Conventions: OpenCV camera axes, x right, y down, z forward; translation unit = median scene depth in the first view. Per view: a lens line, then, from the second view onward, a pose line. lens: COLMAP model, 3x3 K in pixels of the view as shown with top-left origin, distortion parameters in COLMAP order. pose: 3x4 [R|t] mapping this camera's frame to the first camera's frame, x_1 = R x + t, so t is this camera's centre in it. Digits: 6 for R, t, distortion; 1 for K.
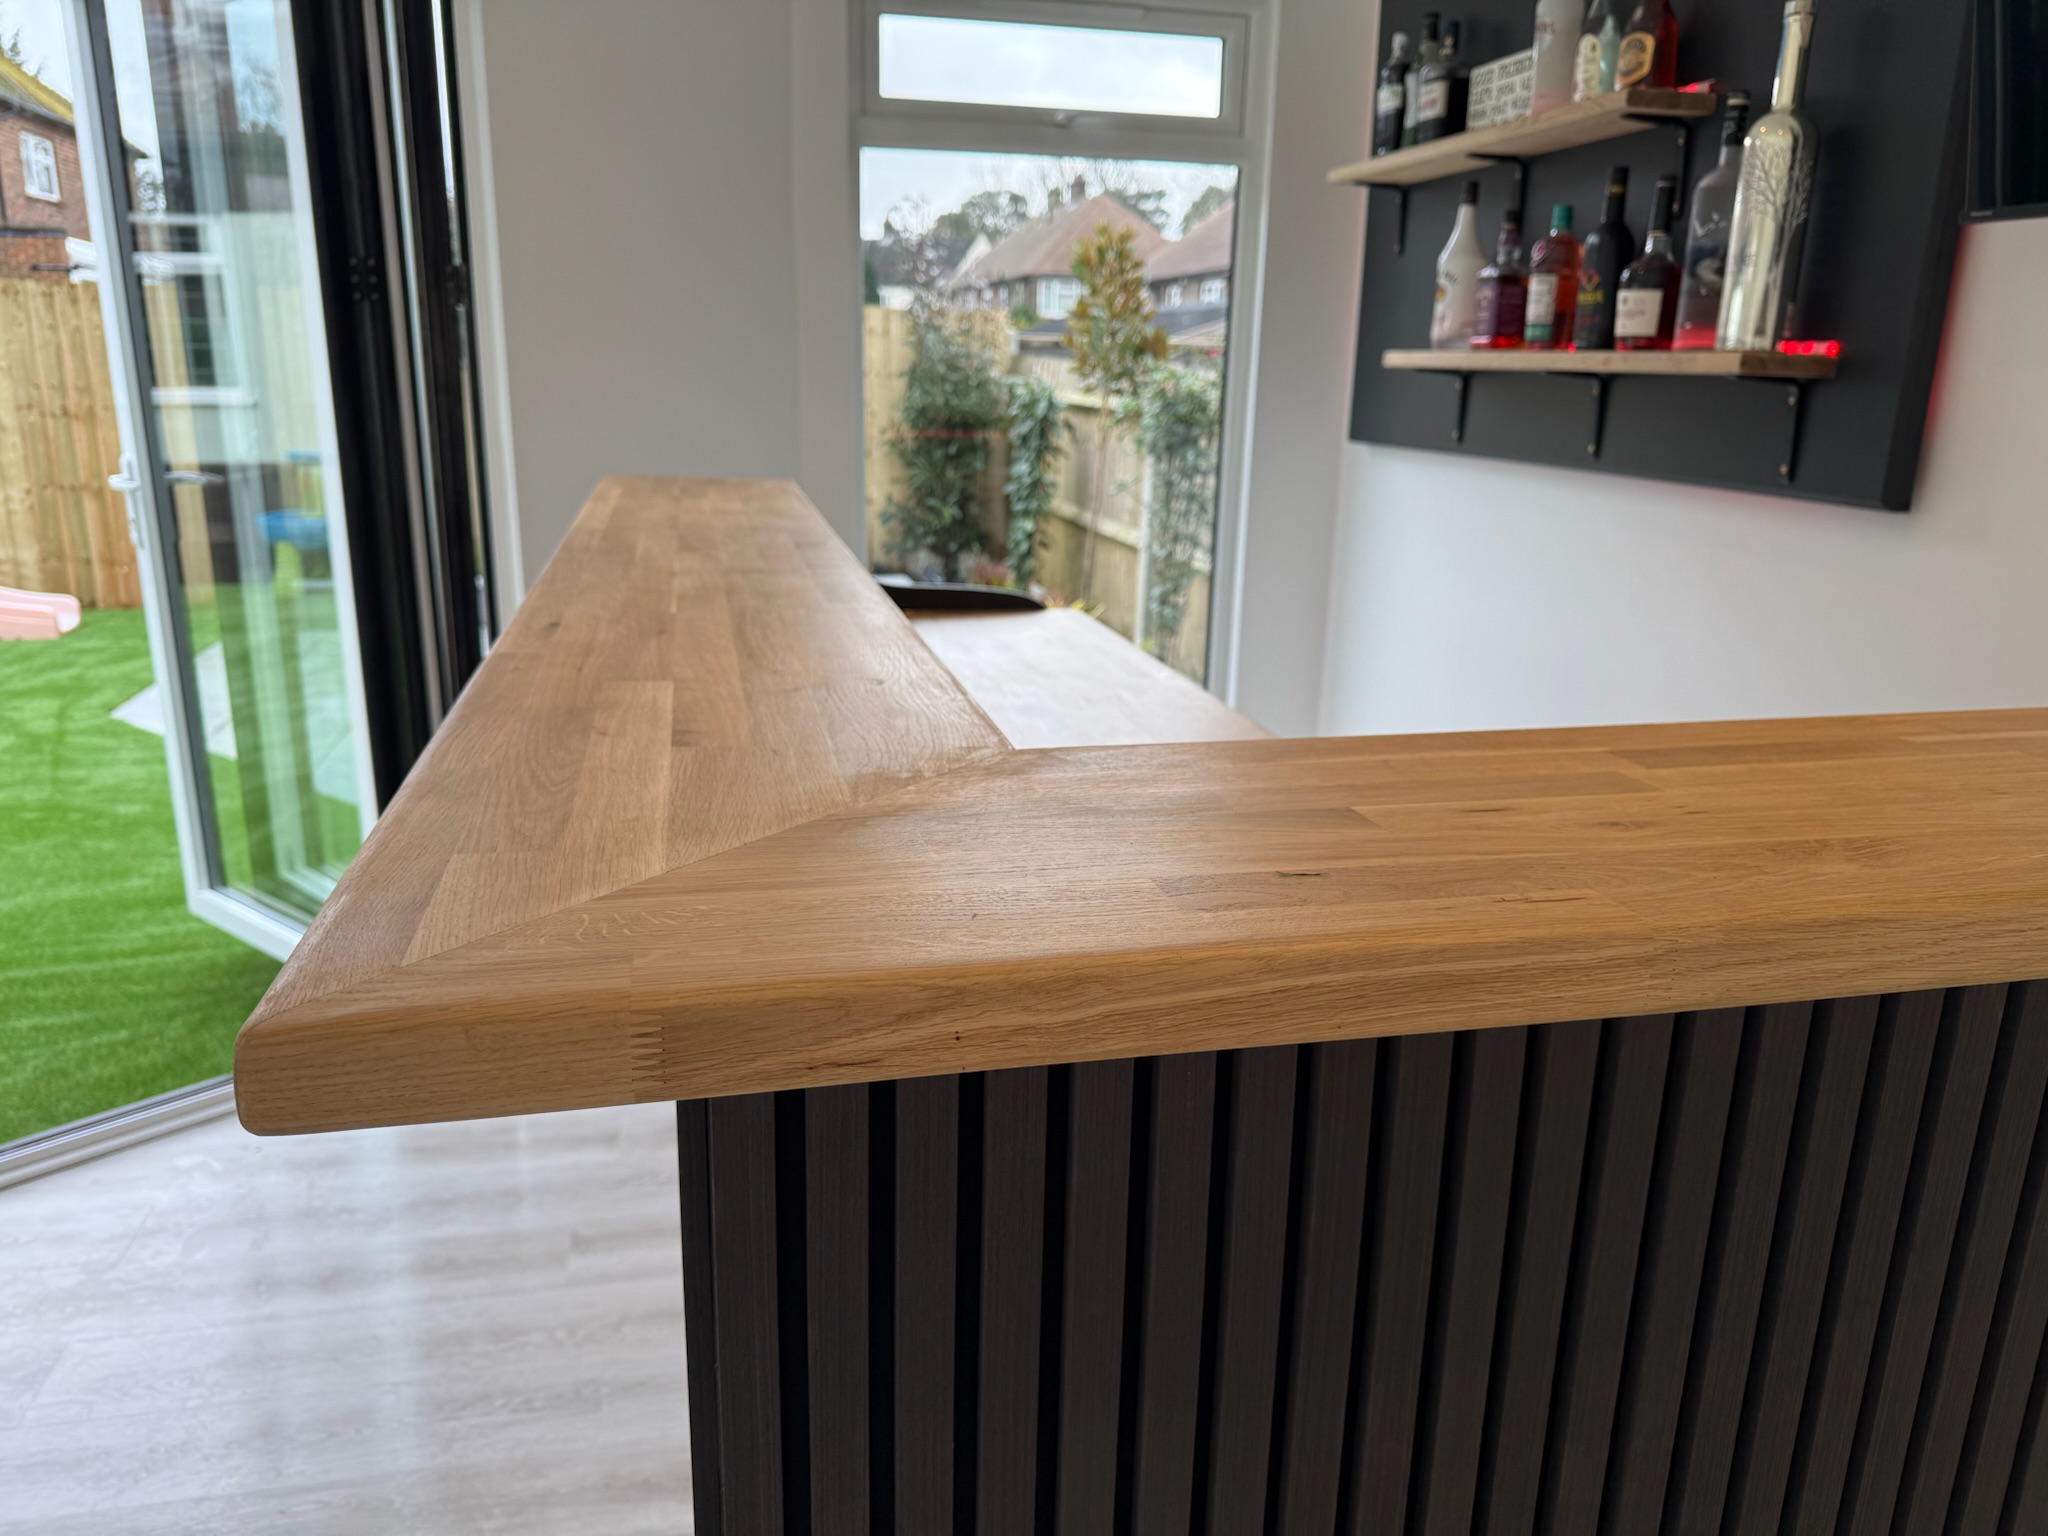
lens RADIAL K [[1441.6, 0, 1045.6], [0, 1441.6, 749.2], [0, 0, 1]] dist [0.061190, -0.072422]
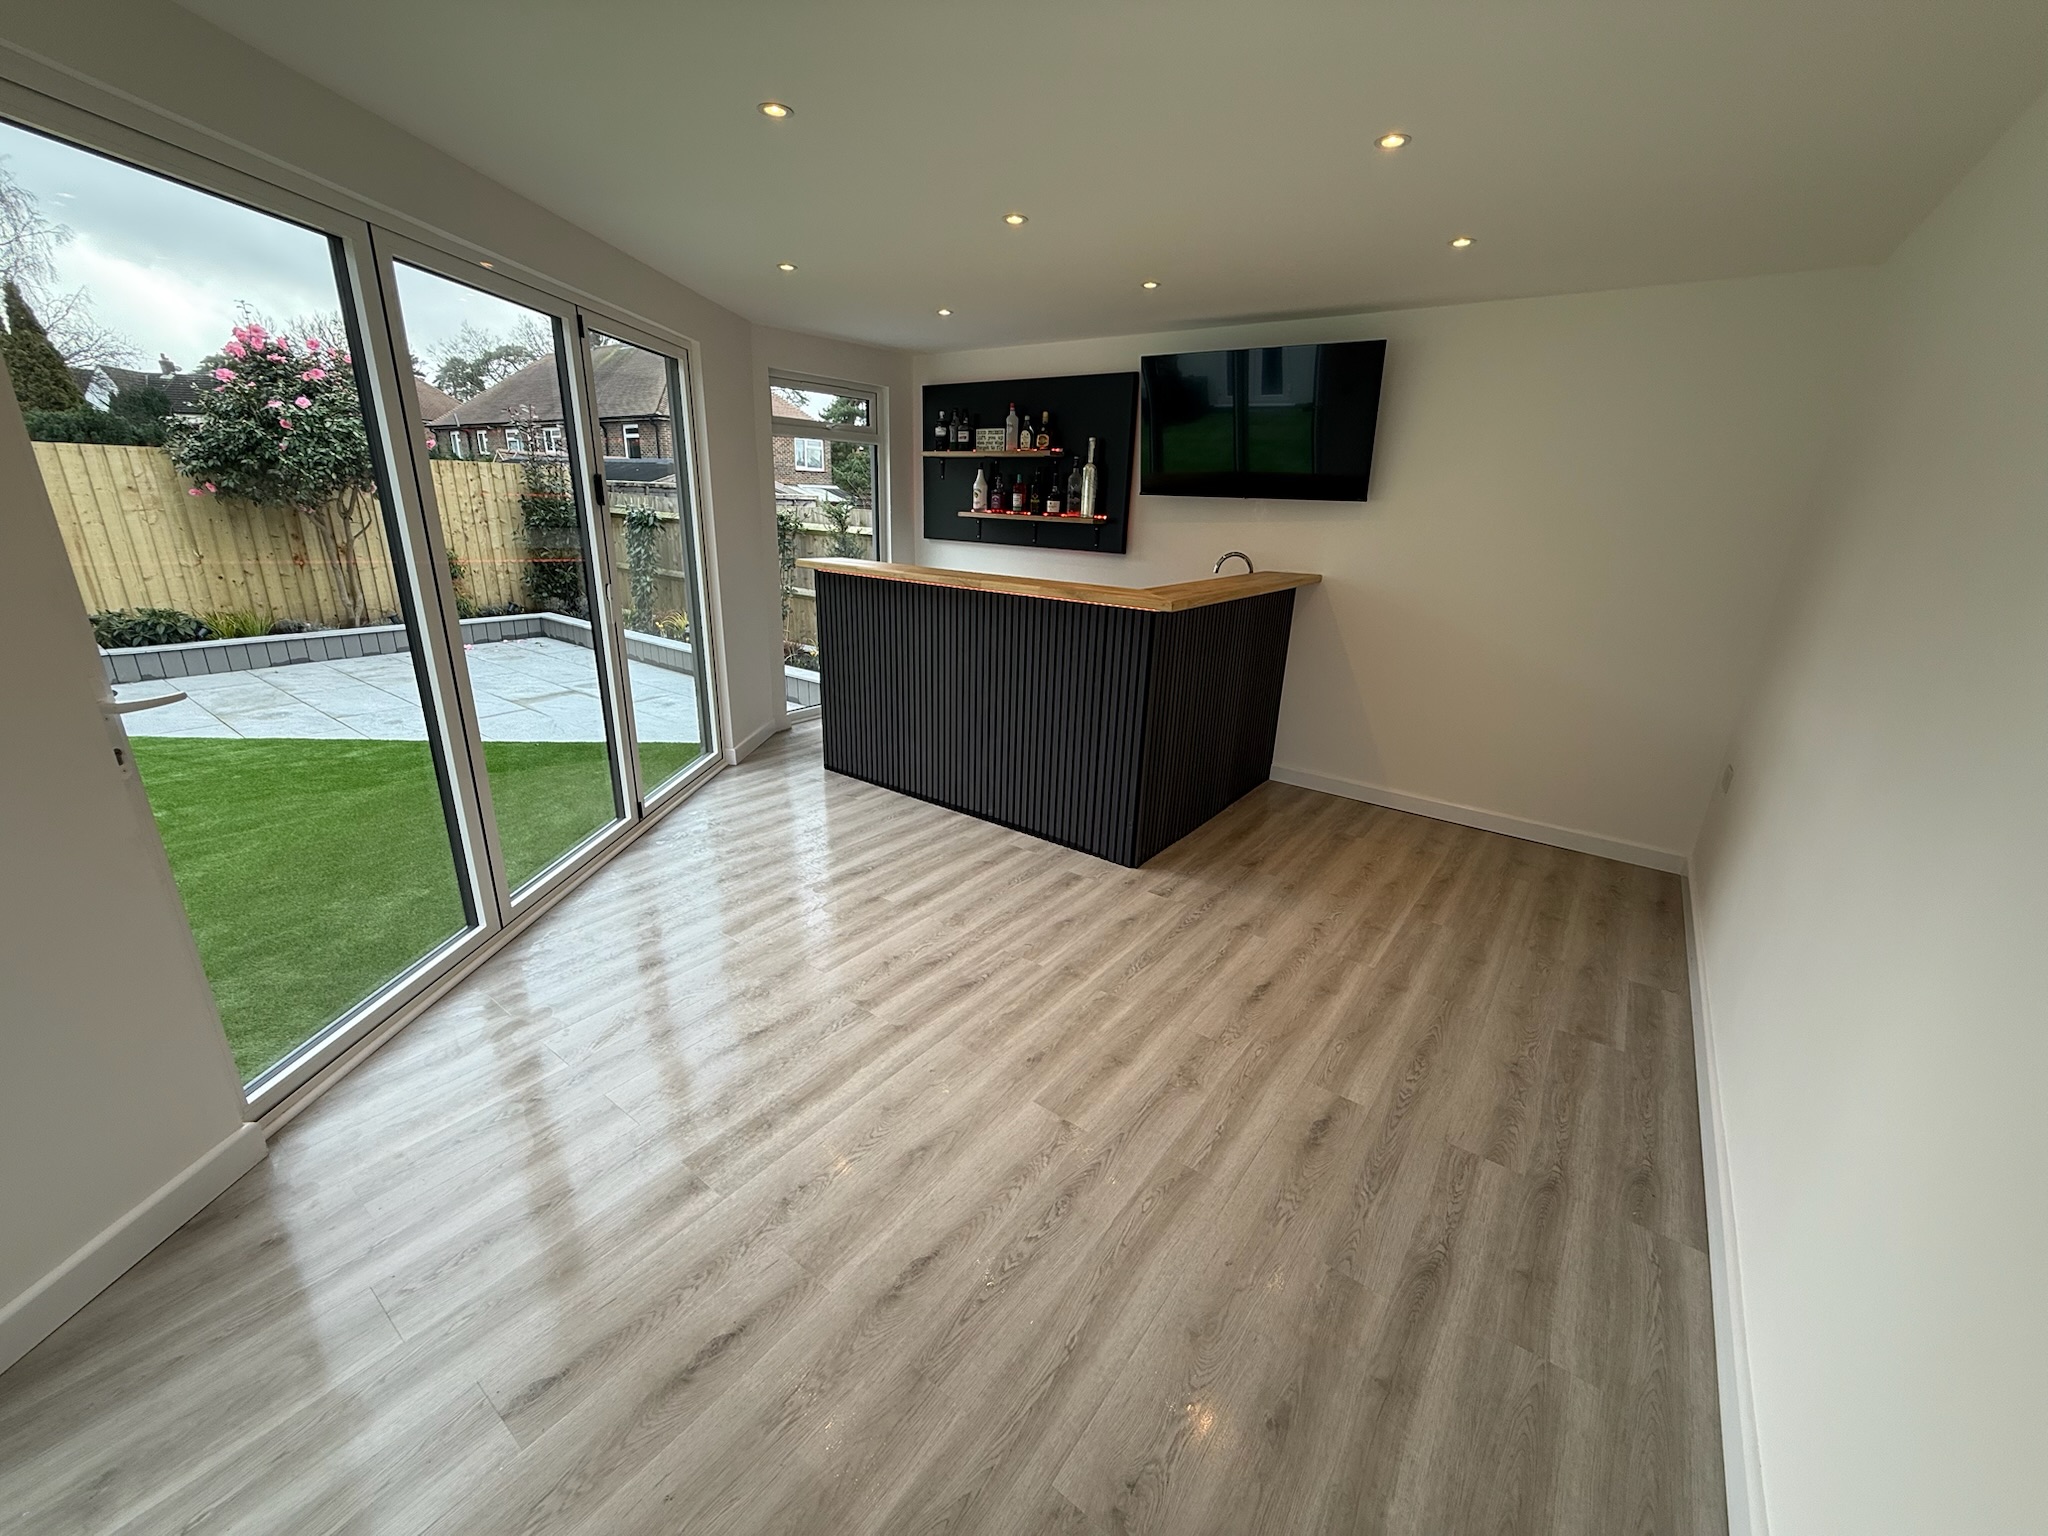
lens RADIAL K [[815.4, 0, 1015.5], [0, 815.4, 768.2], [0, 0, 1]] dist [-0.000697, 0.000158]
pose [[0.770293, -0.197669, 0.606281, -0.844714], [0.148762, 0.980214, 0.130579, 0.069460], [-0.620096, -0.010392, 0.784457, -0.502213]]
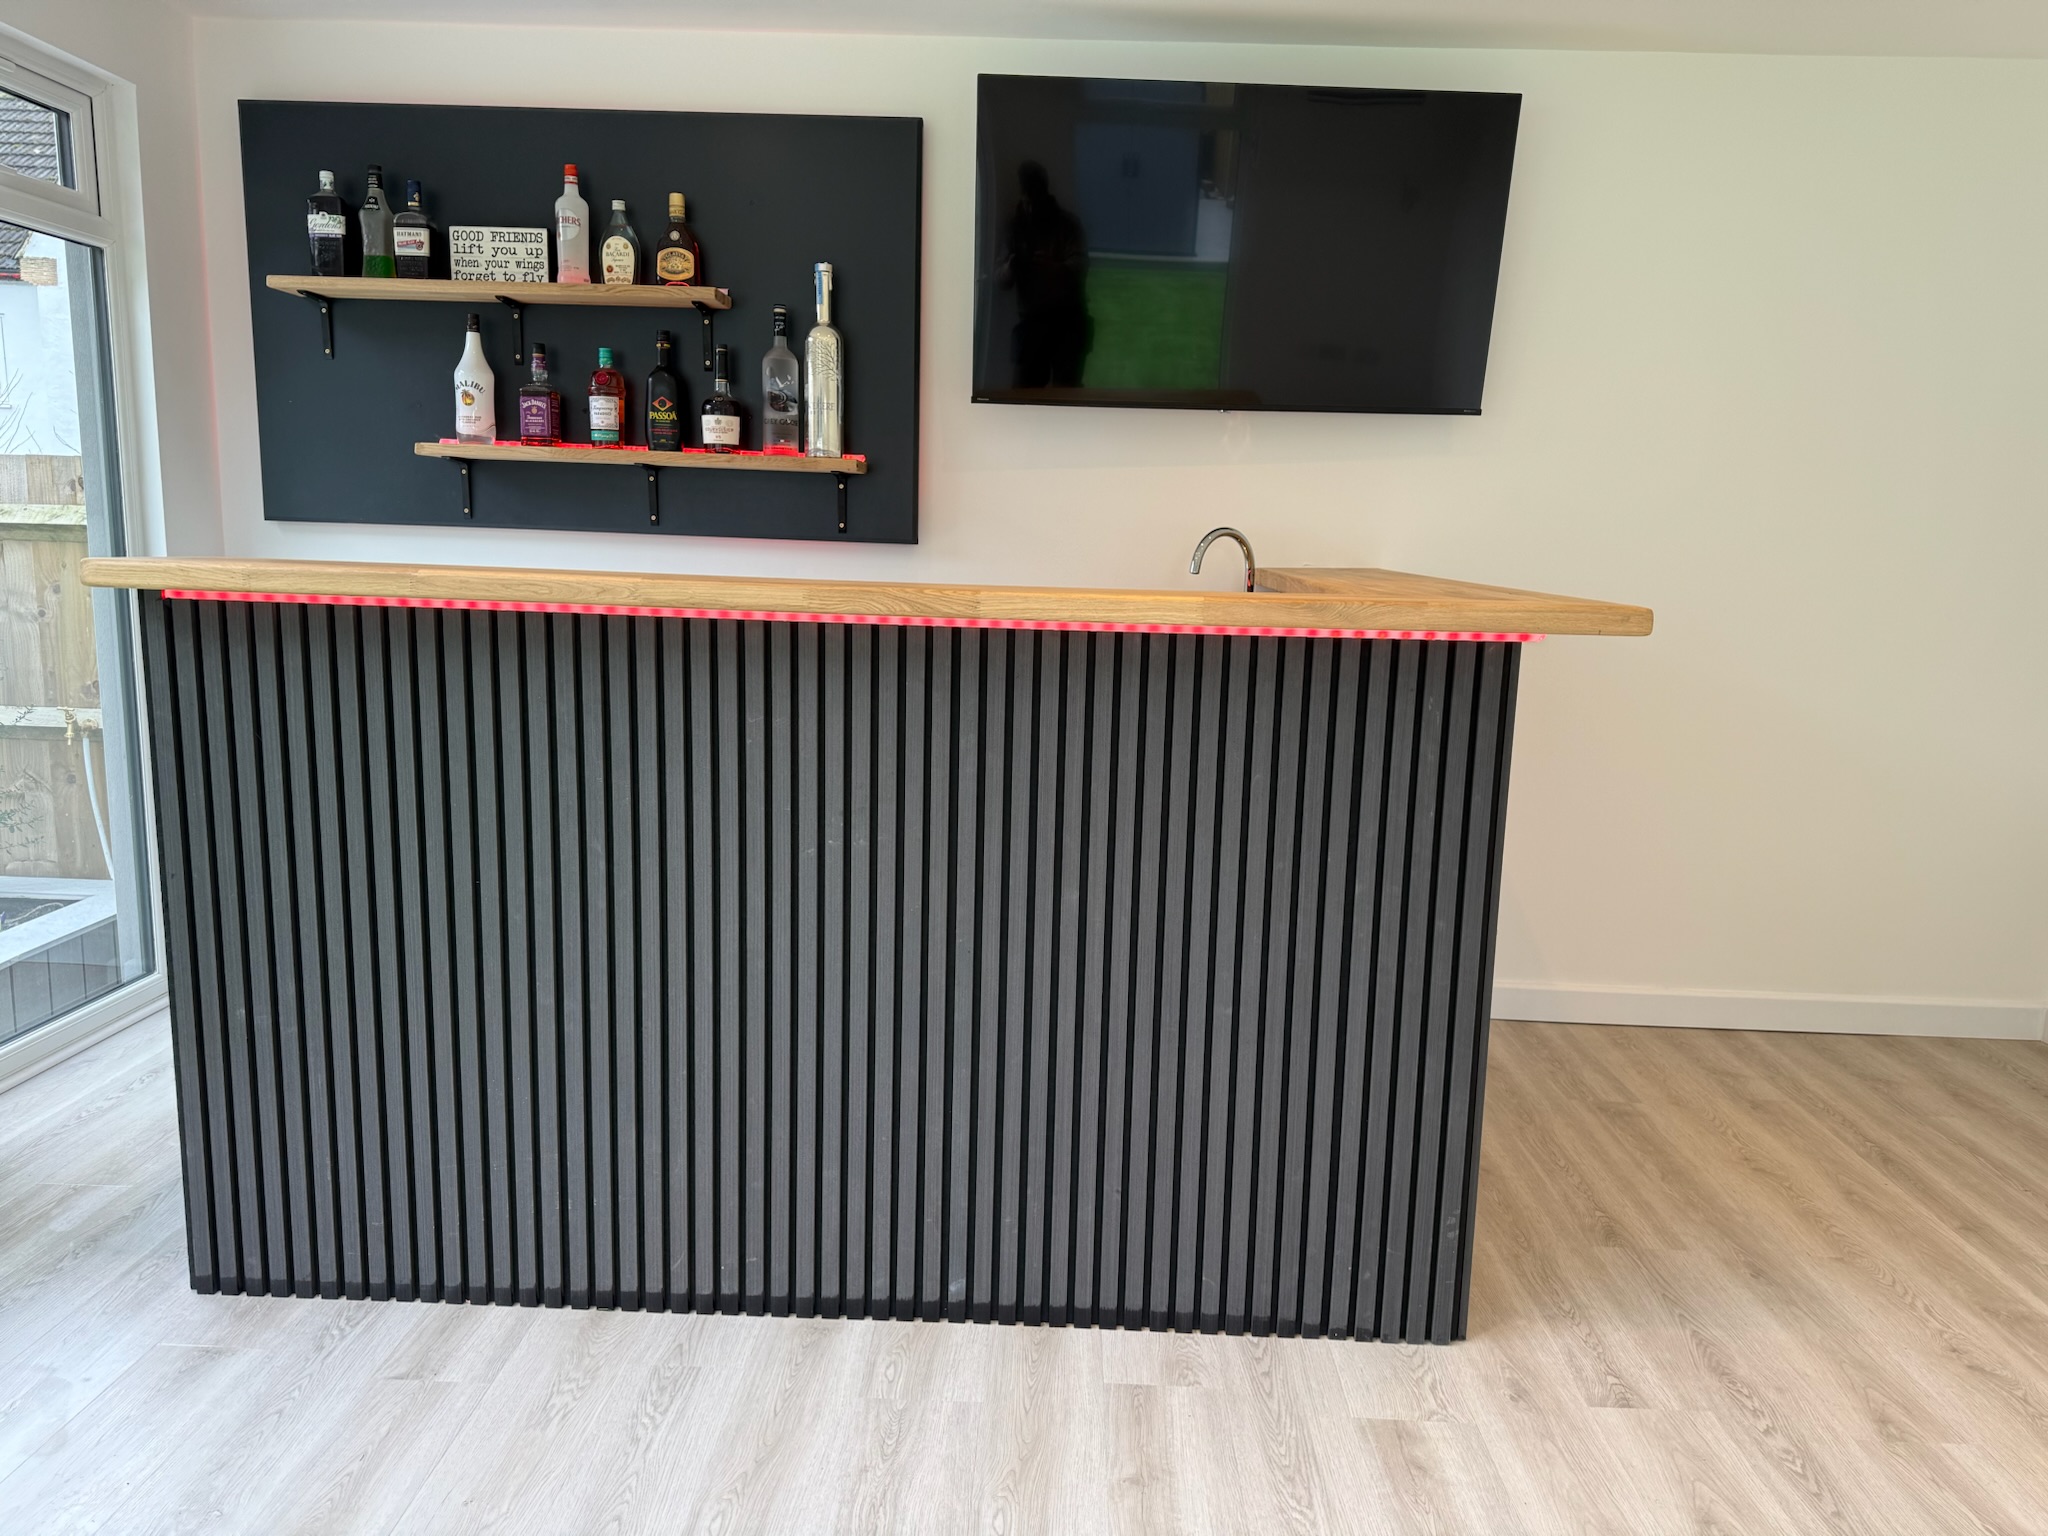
lens RADIAL K [[1441.6, 0, 1033.9], [0, 1441.6, 764.1], [0, 0, 1]] dist [0.061190, -0.072422]
pose [[0.251706, -0.169513, 0.952843, -0.764549], [0.226476, 0.967521, 0.112298, -0.036271], [-0.940932, 0.187530, 0.281922, 0.225001]]
